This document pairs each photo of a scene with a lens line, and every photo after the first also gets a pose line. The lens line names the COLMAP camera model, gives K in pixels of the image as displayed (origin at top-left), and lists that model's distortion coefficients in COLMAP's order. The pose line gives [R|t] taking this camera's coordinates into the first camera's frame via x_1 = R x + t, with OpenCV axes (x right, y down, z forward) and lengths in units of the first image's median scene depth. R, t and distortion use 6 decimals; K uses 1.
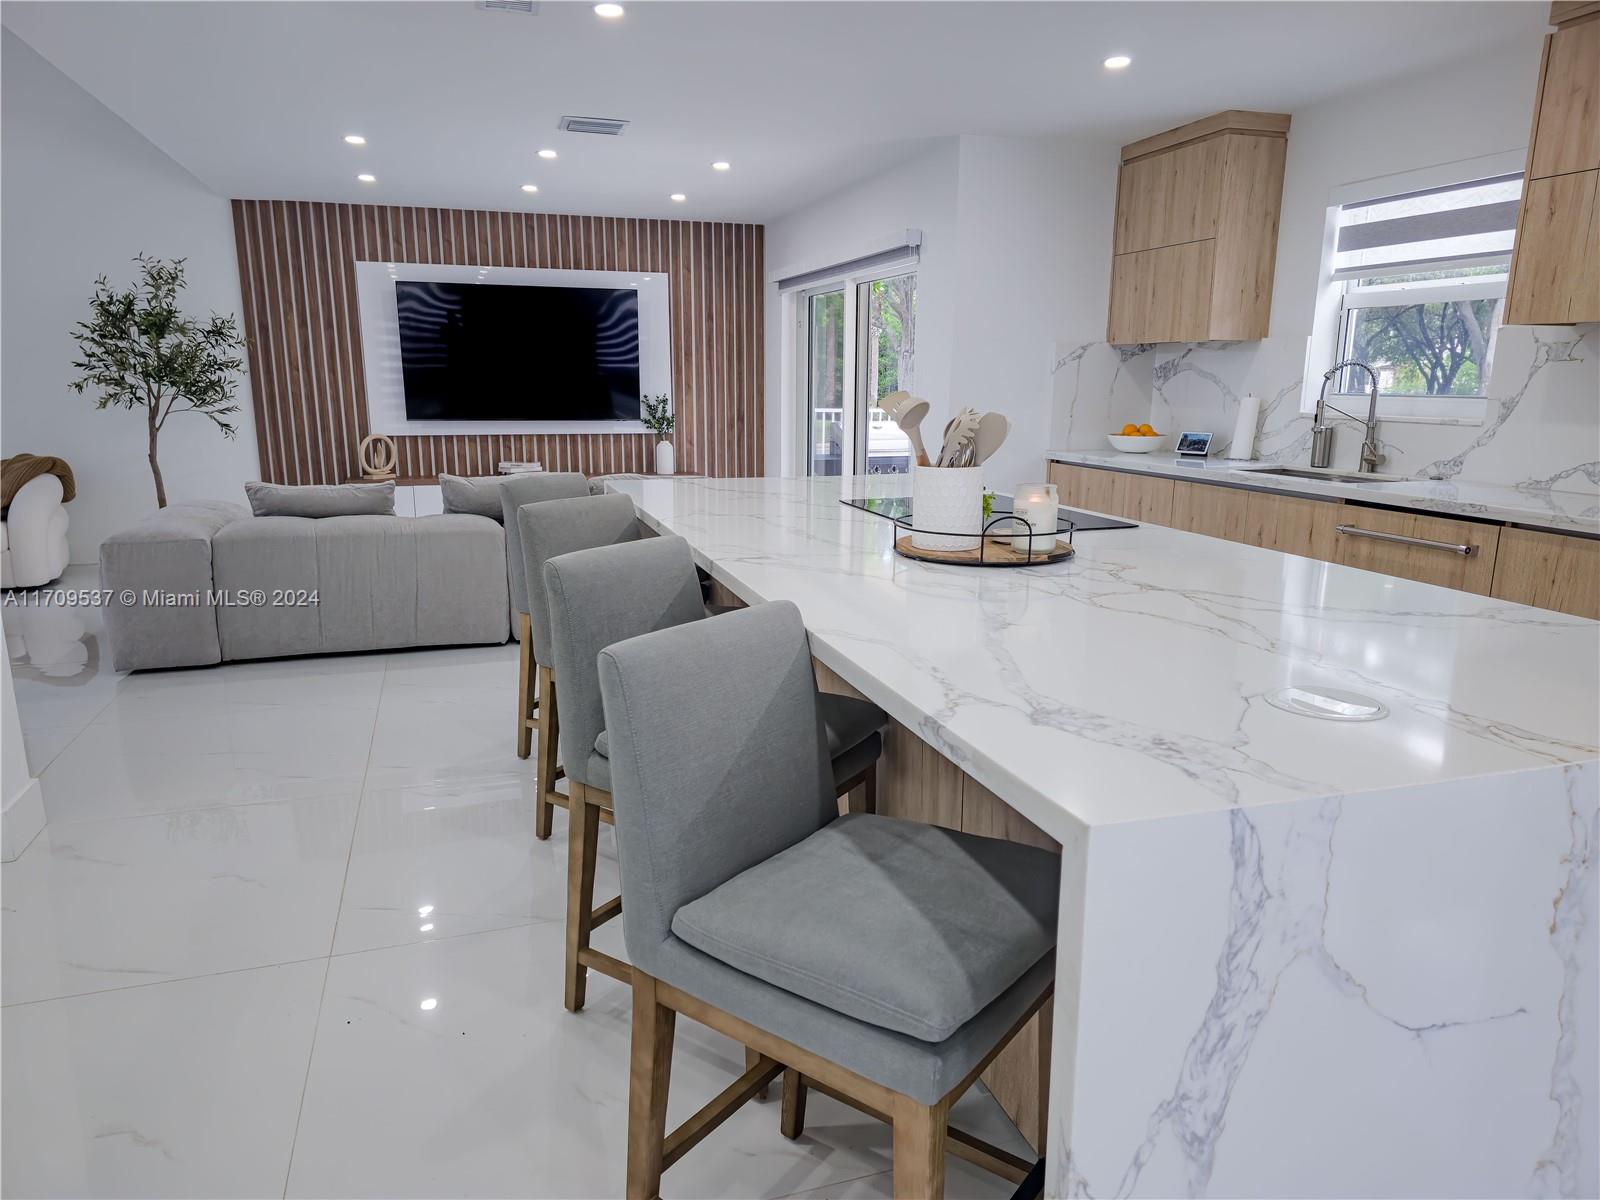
lens RADIAL K [[1064.9, 0, 800.8], [0, 1064.9, 625.7], [0, 0, 1]] dist [0.002761, 0.000193]
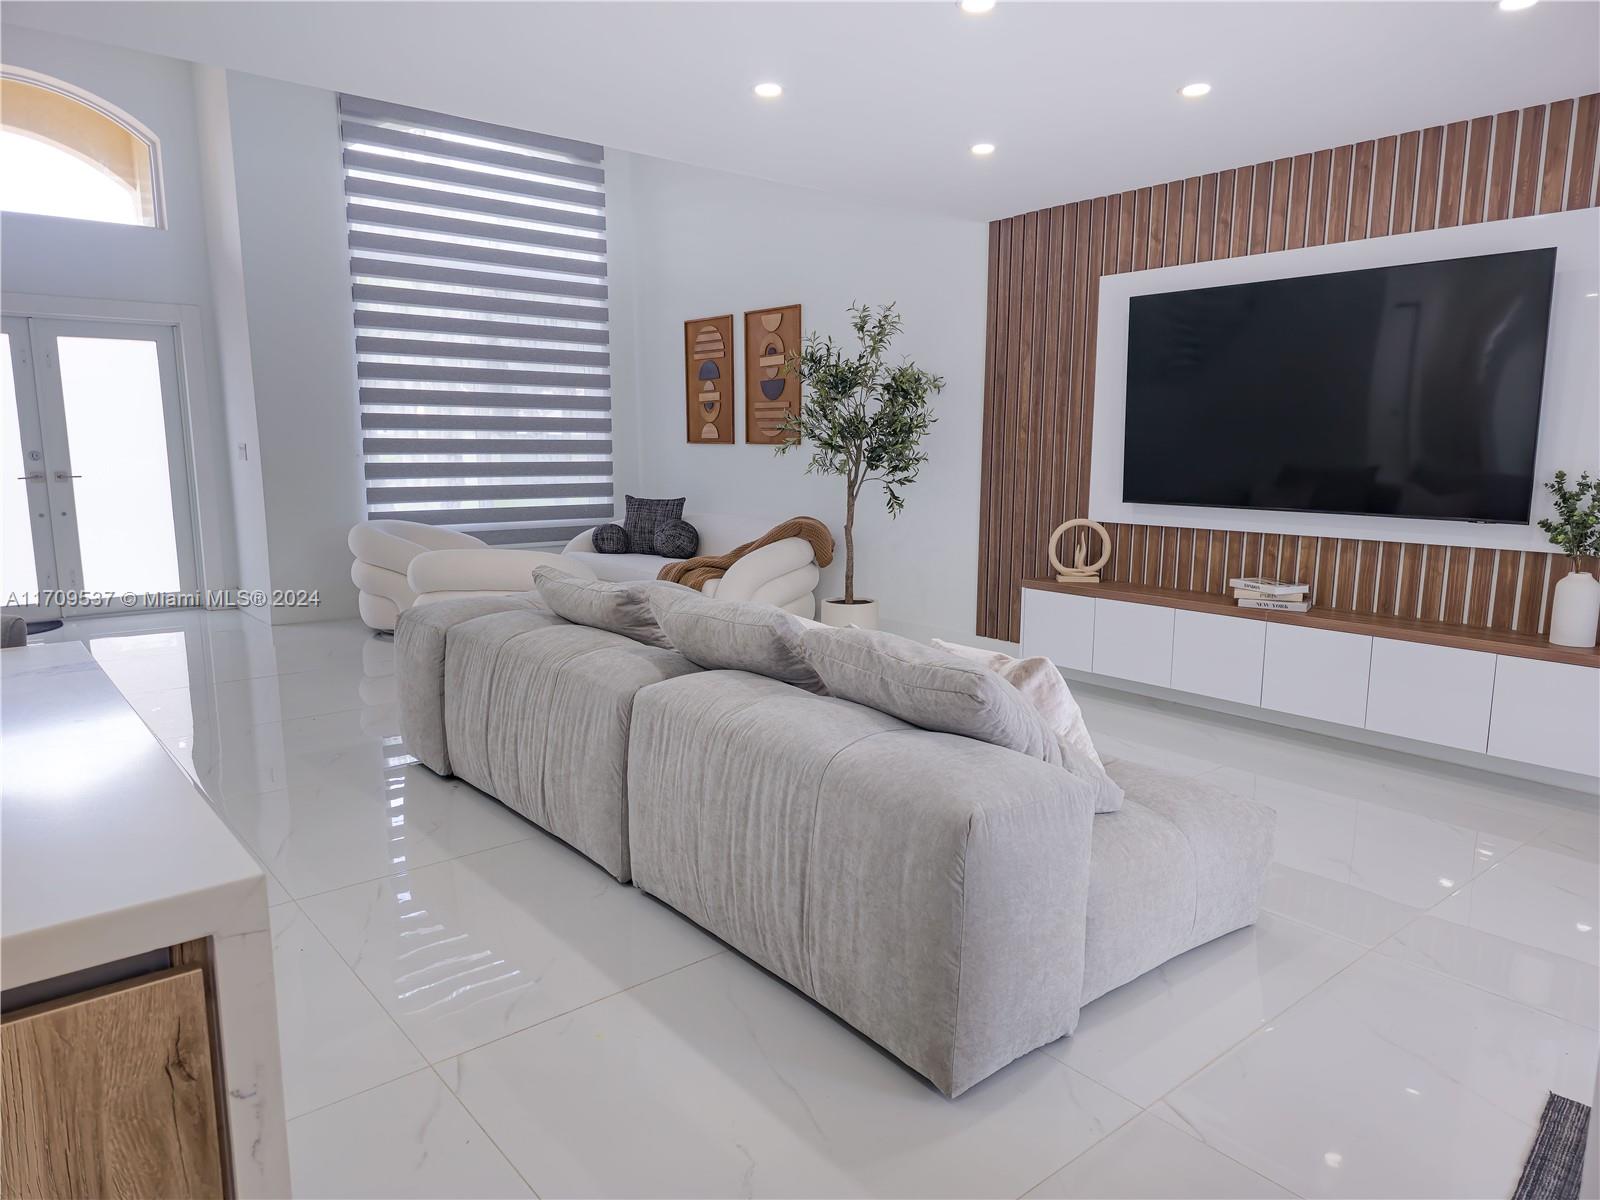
lens RADIAL K [[1064.9, 0, 800.8], [0, 1064.9, 625.7], [0, 0, 1]] dist [0.002761, 0.000193]
pose [[0.371544, 0.148626, -0.916442, 0.175191], [-0.211083, 0.974775, 0.072509, -0.119237], [0.904101, 0.166504, 0.393544, 0.548394]]
